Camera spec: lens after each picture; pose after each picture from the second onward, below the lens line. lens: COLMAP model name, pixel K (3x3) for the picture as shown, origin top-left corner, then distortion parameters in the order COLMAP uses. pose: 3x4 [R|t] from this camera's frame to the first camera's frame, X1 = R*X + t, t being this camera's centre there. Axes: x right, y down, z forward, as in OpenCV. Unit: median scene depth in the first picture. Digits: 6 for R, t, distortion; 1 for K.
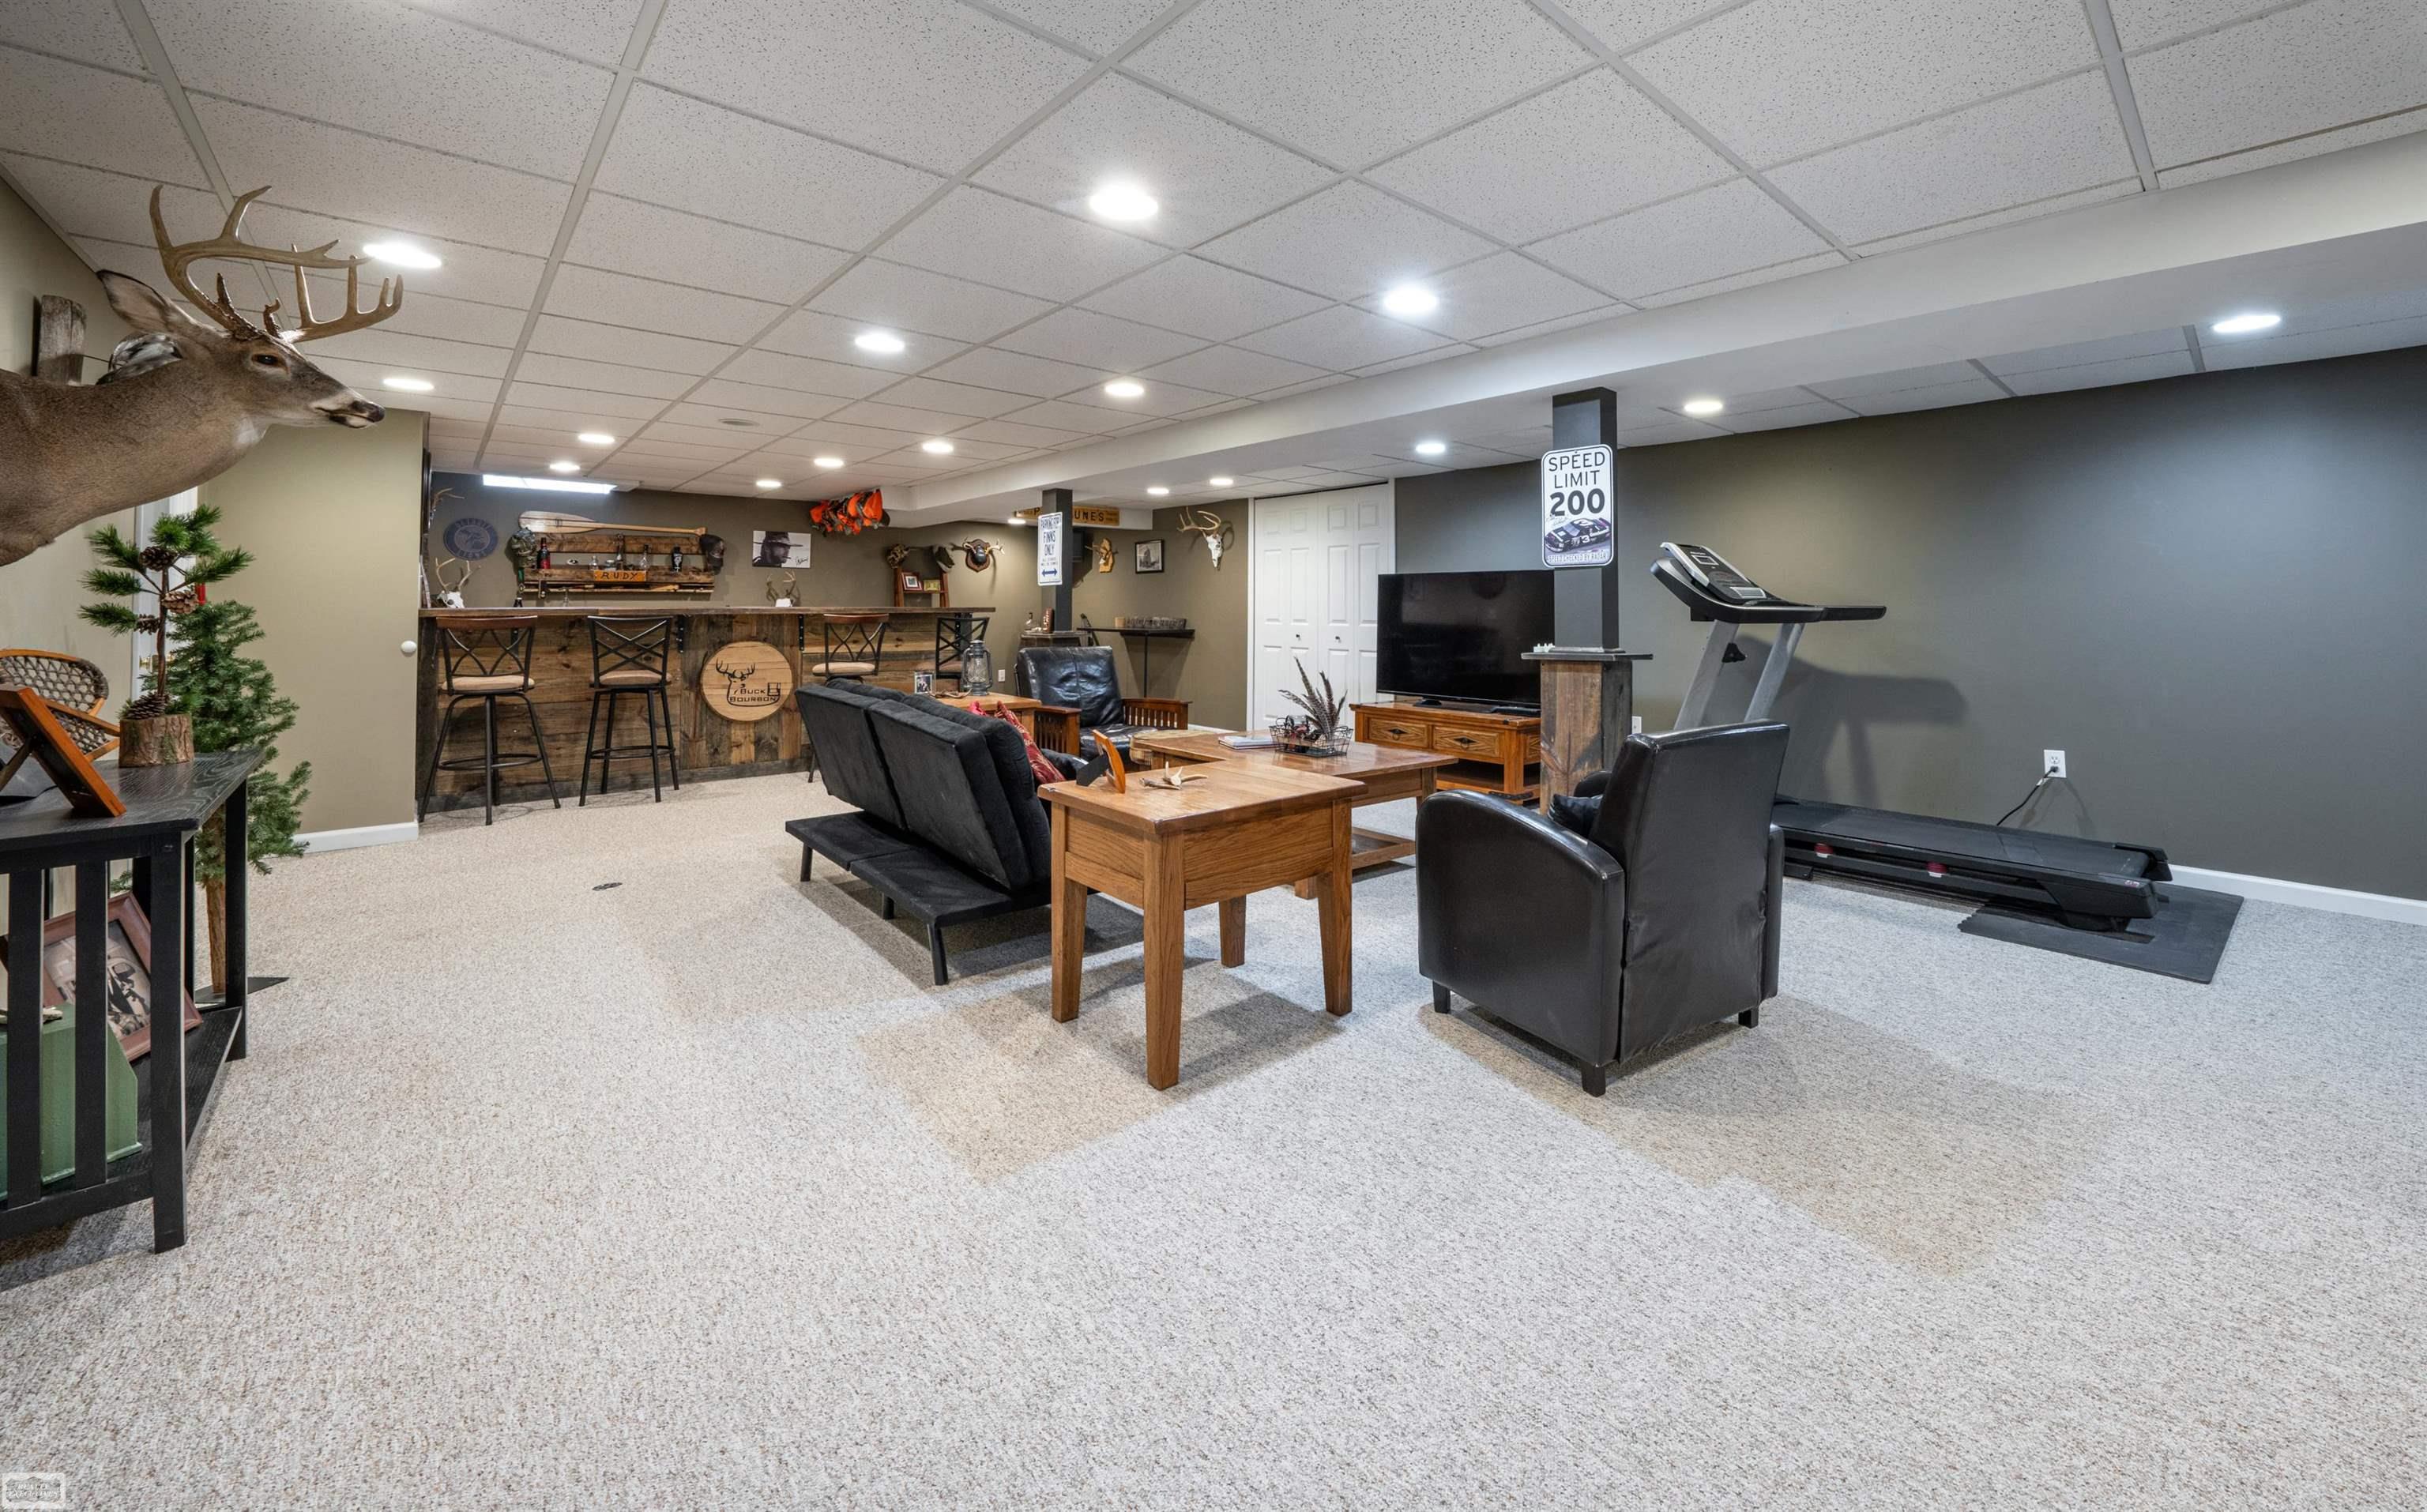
lens RADIAL K [[999.0, 0, 1286.0], [0, 999.0, 592.6], [0, 0, 1]] dist [-0.001293, -0.000048]
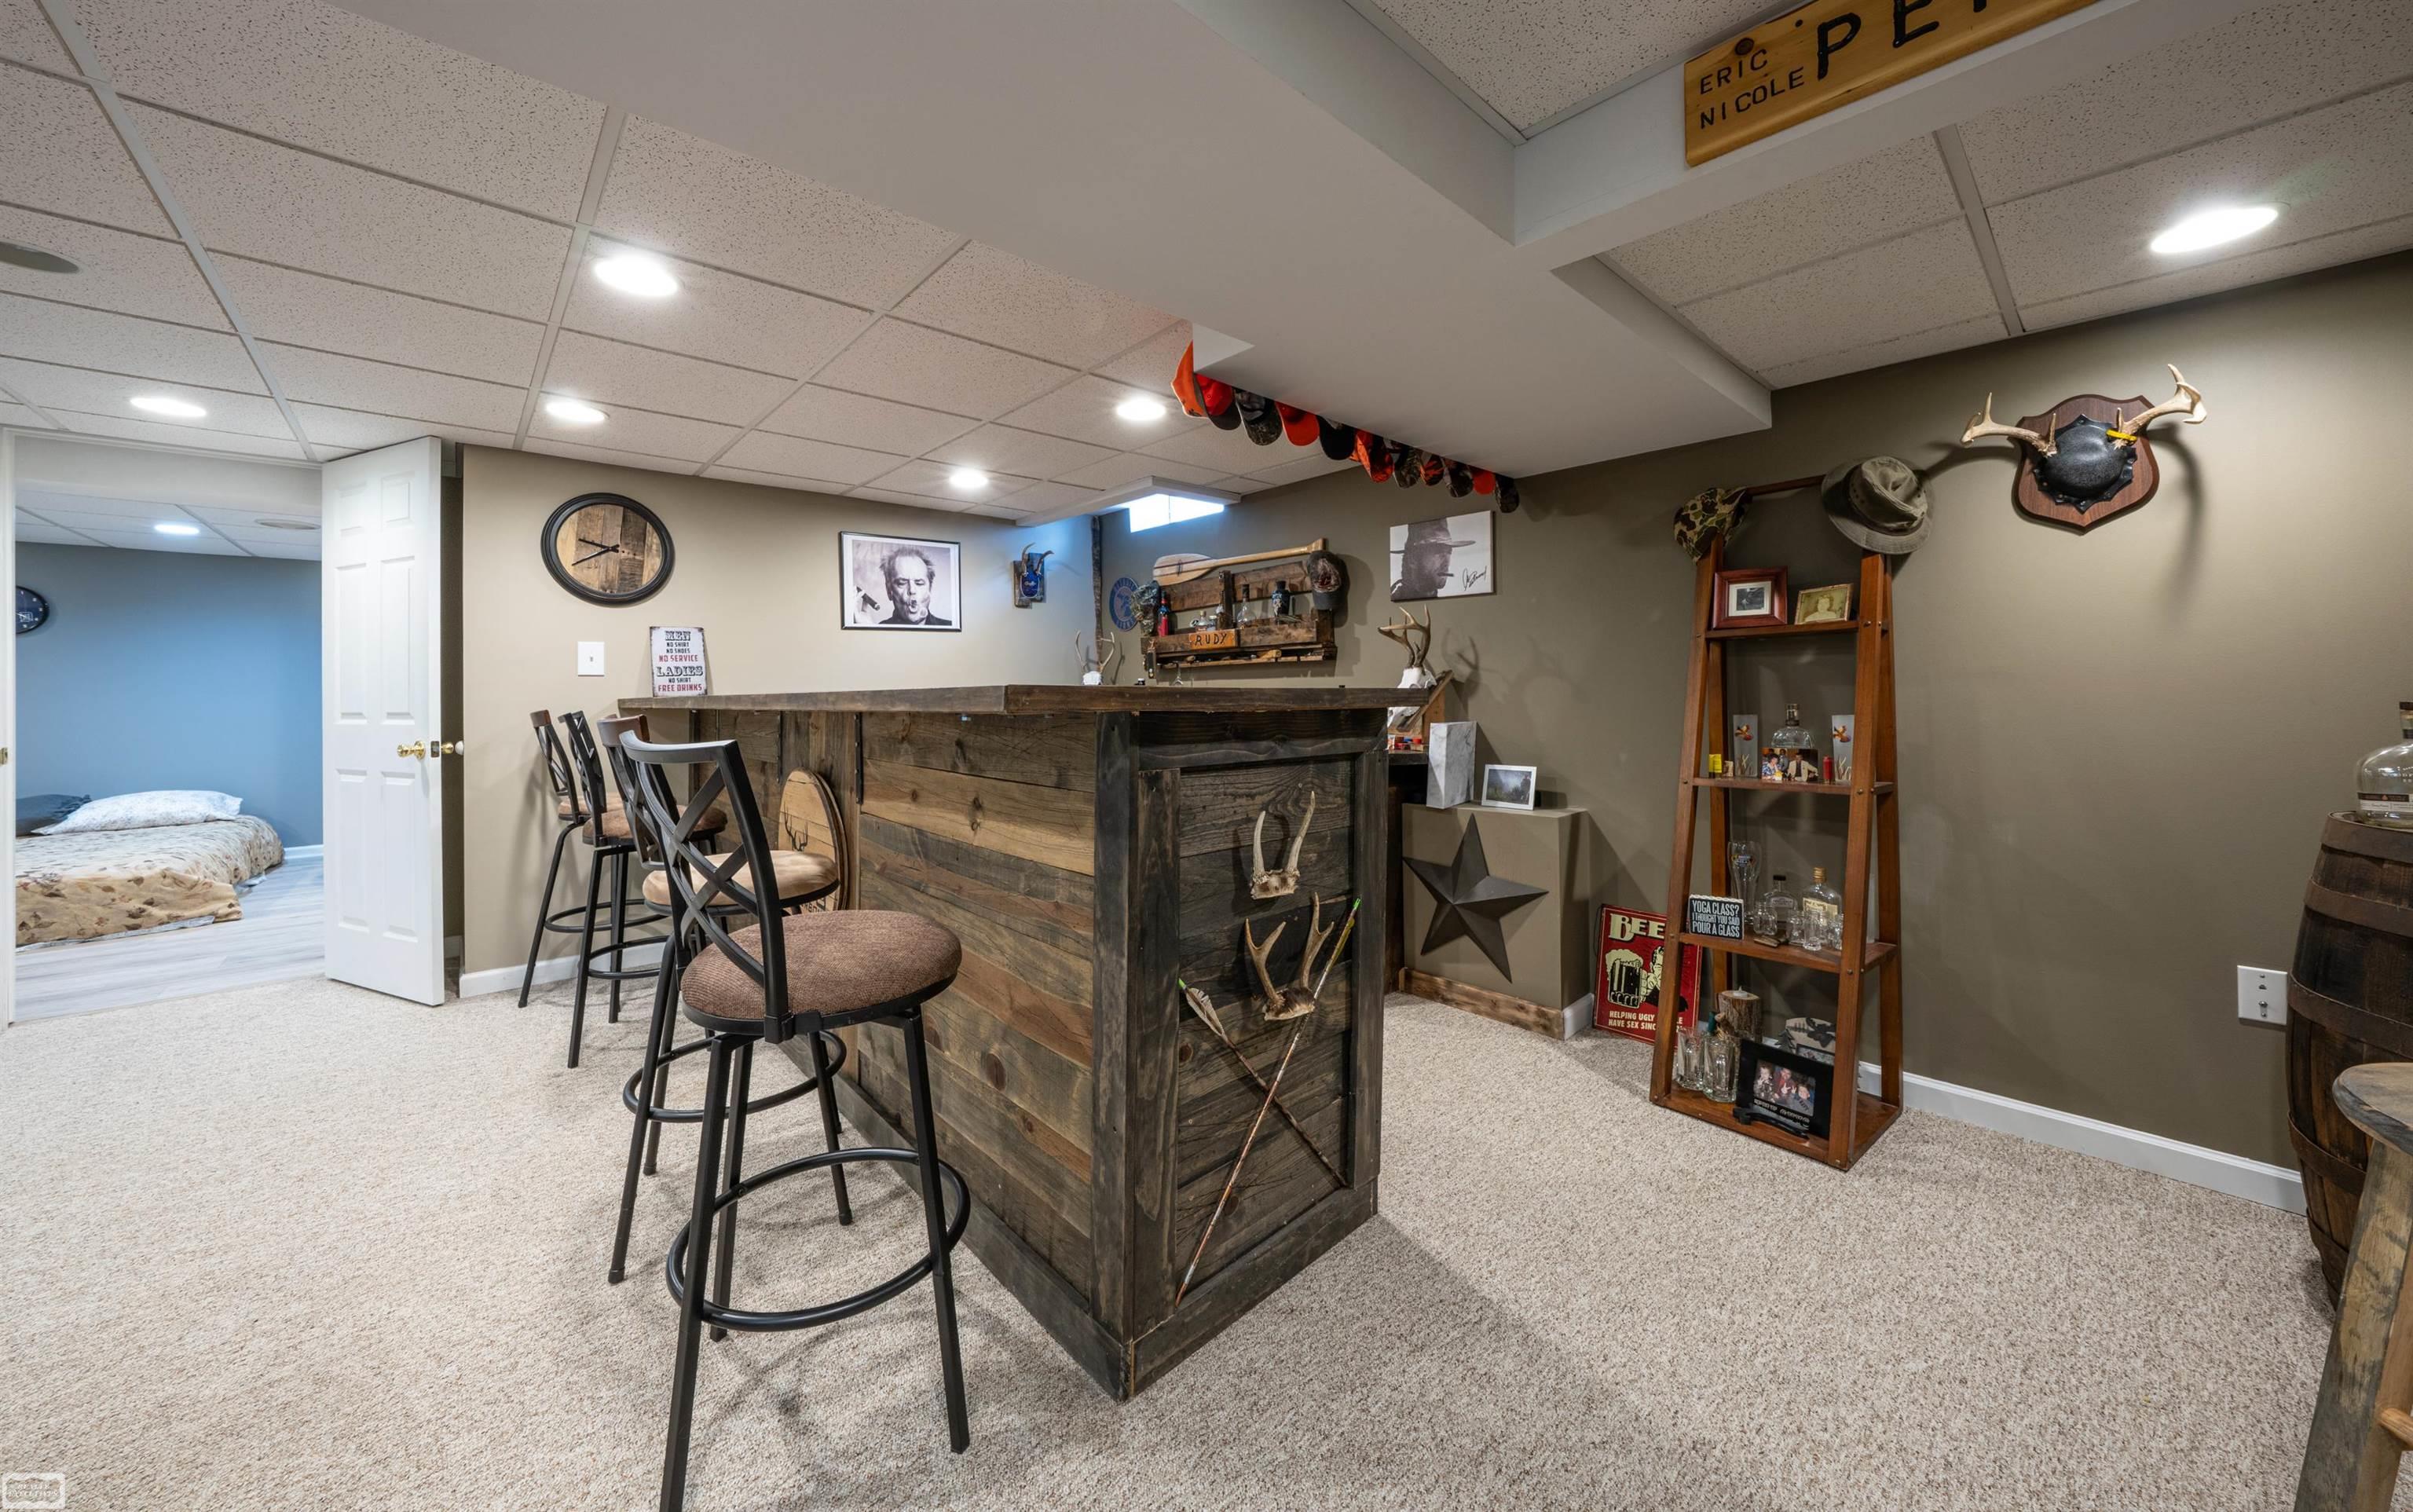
lens RADIAL K [[844.9, 0, 1208.6], [0, 844.9, 688.0], [0, 0, 1]] dist [-0.033640, 0.006089]
pose [[0.017564, -0.005194, -0.999832, -0.149910], [0.023313, 0.999717, -0.004784, 0.016439], [0.999574, -0.023225, 0.017680, 1.017824]]
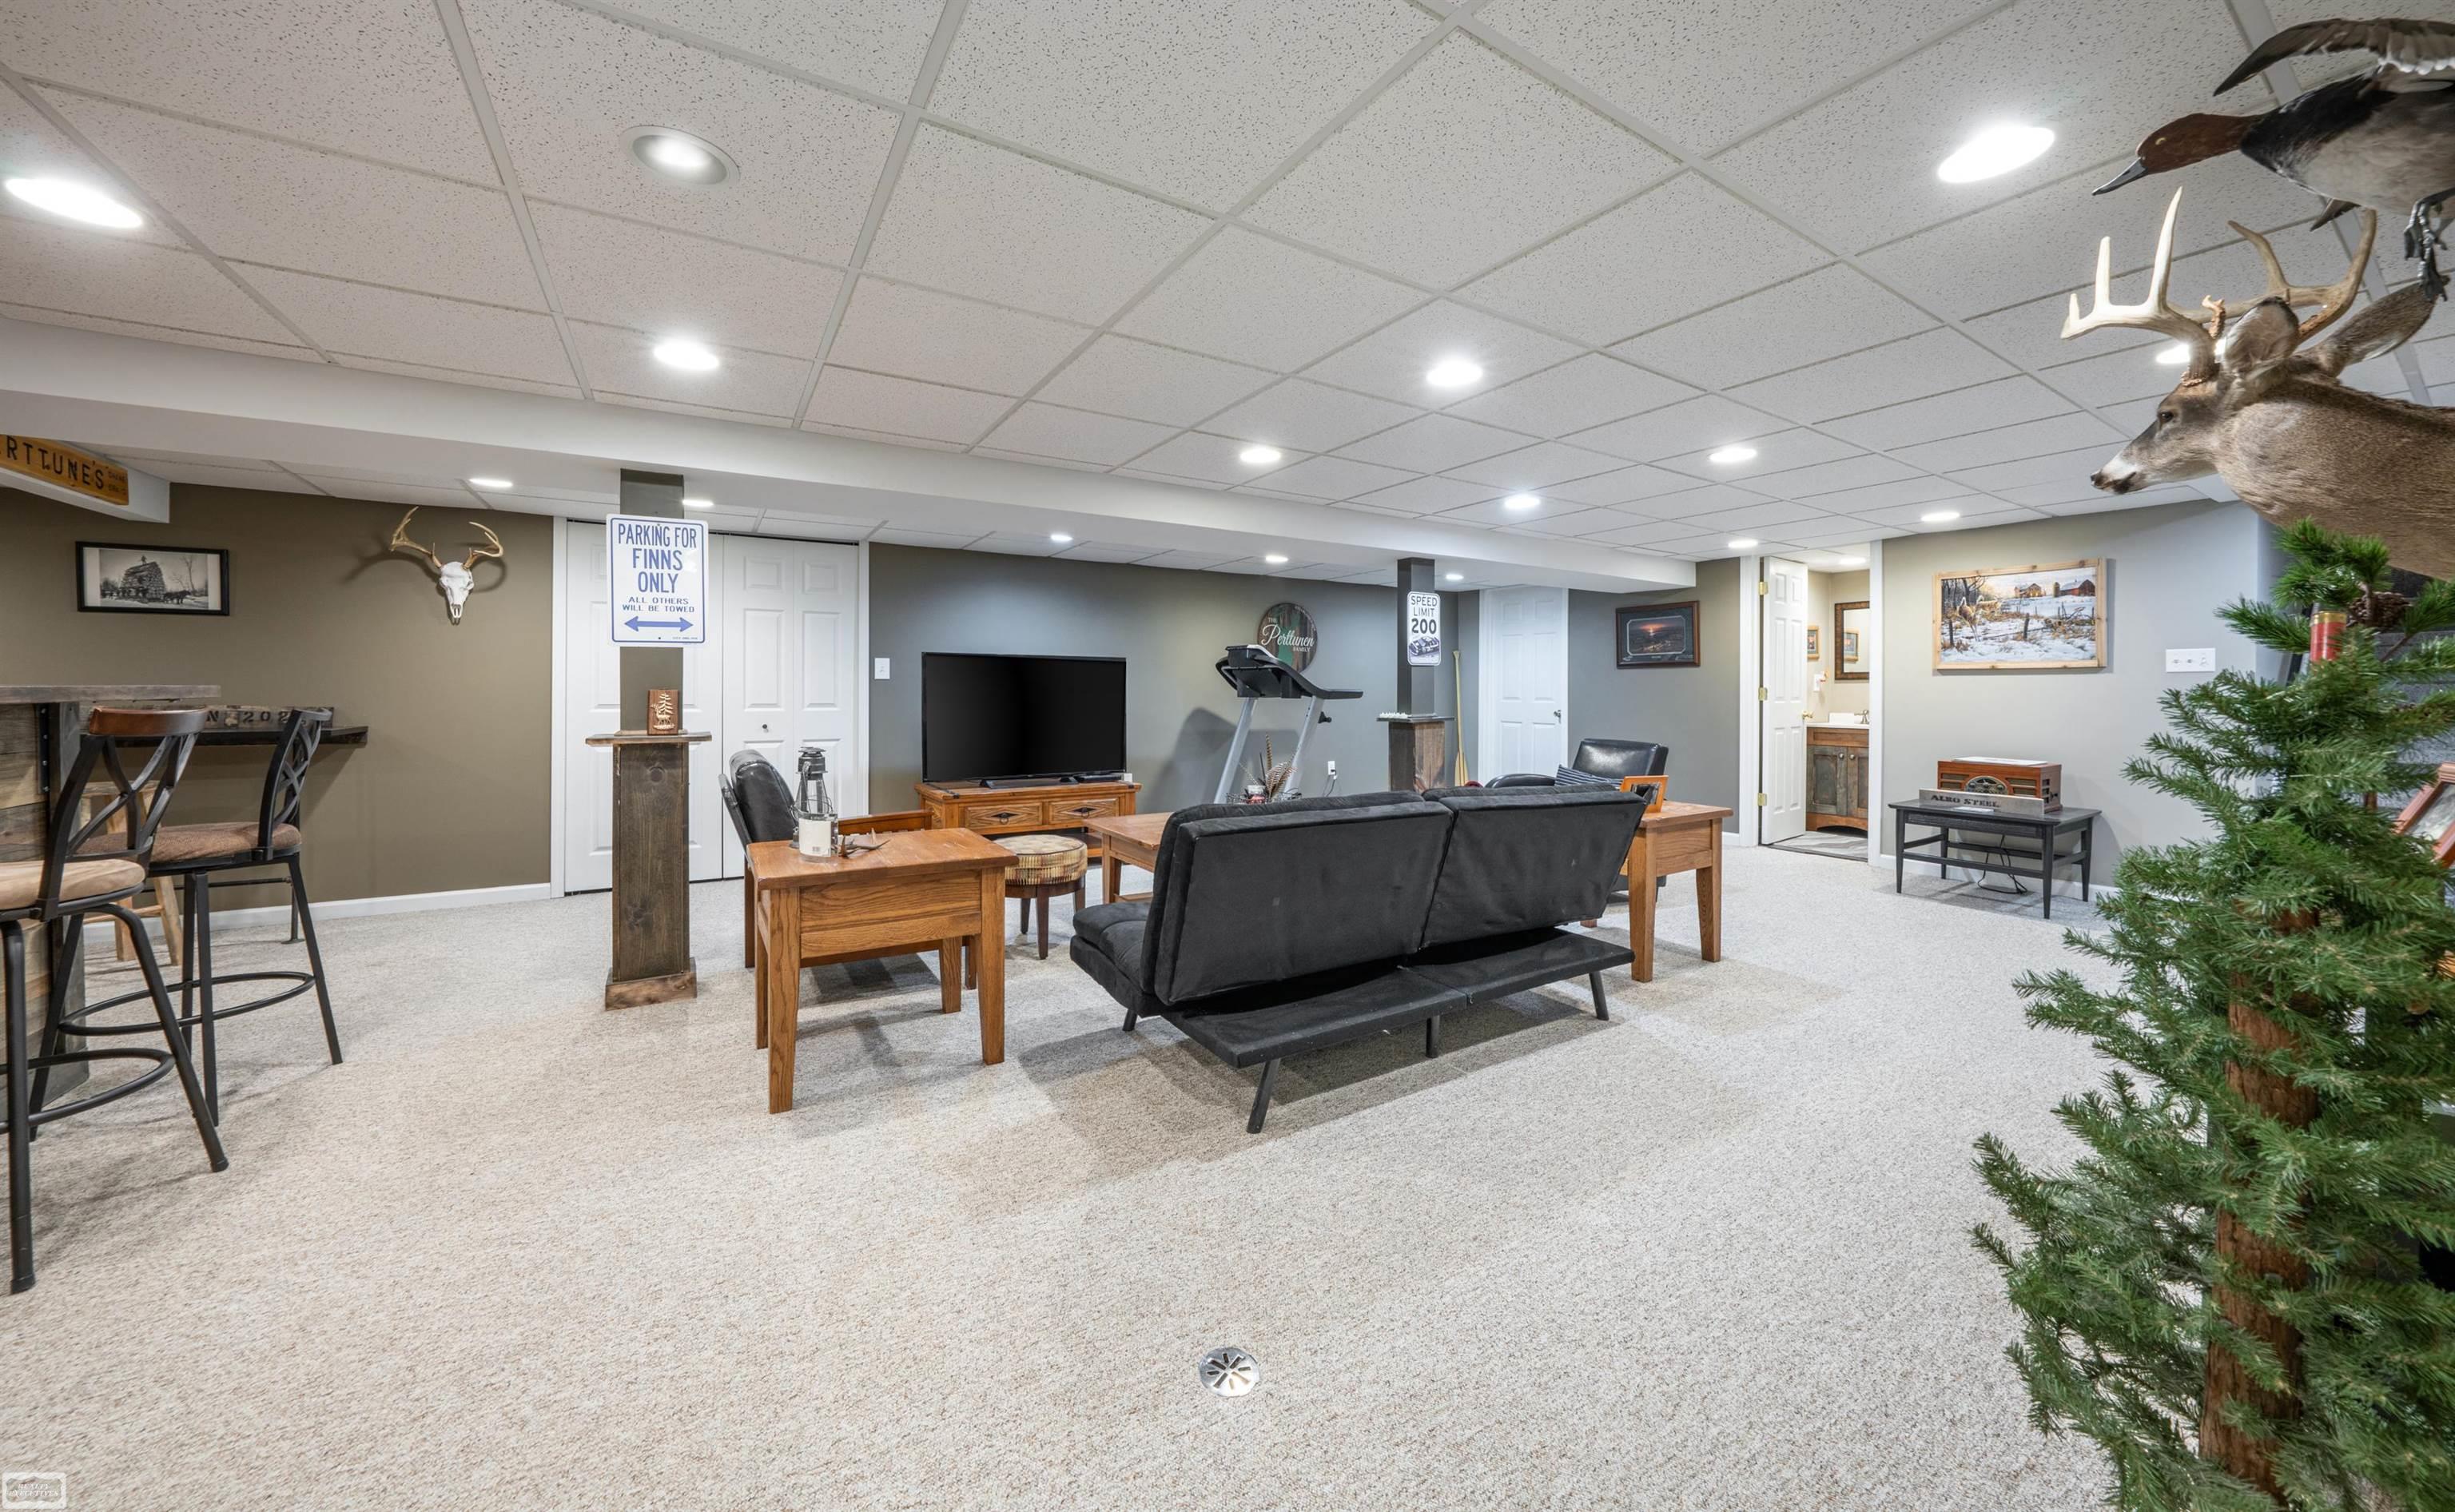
lens RADIAL K [[856.1, 0, 1231.5], [0, 856.1, 696.1], [0, 0, 1]] dist [-0.005715, 0.000032]
pose [[0.162683, -0.006986, 0.986654, -0.564643], [-0.017634, 0.999795, 0.009986, 0.008208], [-0.986521, -0.019024, 0.162527, 0.526992]]
